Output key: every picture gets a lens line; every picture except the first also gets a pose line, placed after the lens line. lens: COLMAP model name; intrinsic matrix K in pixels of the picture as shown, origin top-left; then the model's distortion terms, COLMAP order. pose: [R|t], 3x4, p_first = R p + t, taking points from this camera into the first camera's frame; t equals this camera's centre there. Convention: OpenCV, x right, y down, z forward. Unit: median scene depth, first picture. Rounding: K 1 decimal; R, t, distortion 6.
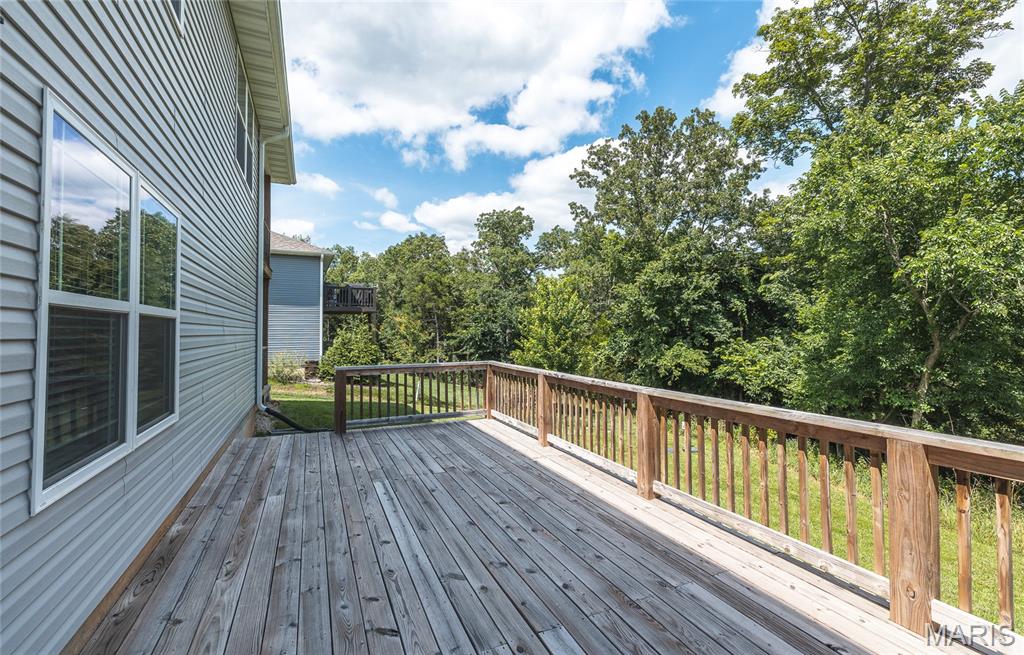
lens RADIAL K [[430.3, 0, 512.0], [0, 430.3, 327.5], [0, 0, 1]] dist [0.002263, 0.000029]
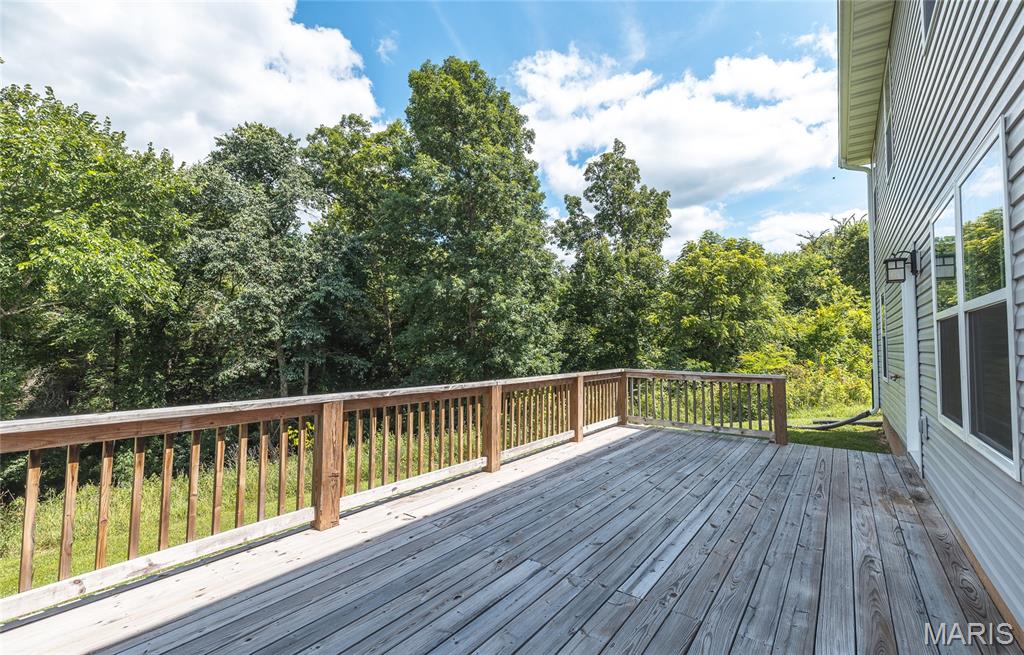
lens RADIAL K [[430.3, 0, 512.0], [0, 430.3, 327.5], [0, 0, 1]] dist [0.002263, 0.000029]
pose [[-0.461192, 0.034859, 0.886615, -0.617188], [-0.020382, 0.998548, -0.049862, 0.036262], [-0.887066, -0.041067, -0.459812, 1.169481]]
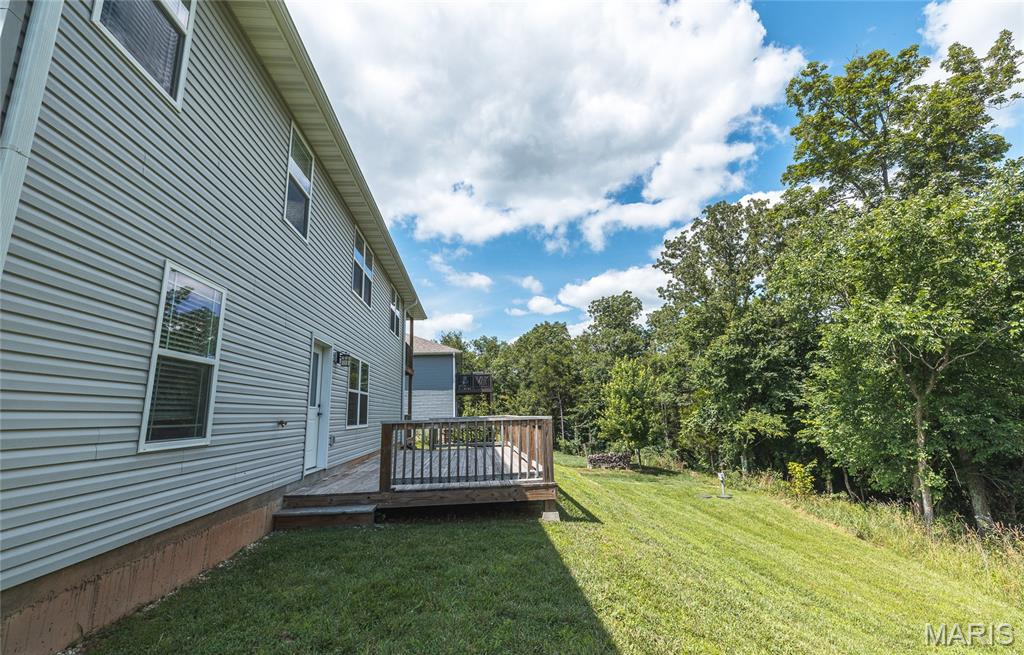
lens RADIAL K [[432.8, 0, 514.5], [0, 432.8, 319.8], [0, 0, 1]] dist [0.000609, -0.000043]
pose [[0.942562, -0.098302, -0.319240, 0.146574], [0.033952, 0.978961, -0.201203, 0.012585], [0.332302, 0.178808, 0.926069, -0.189322]]
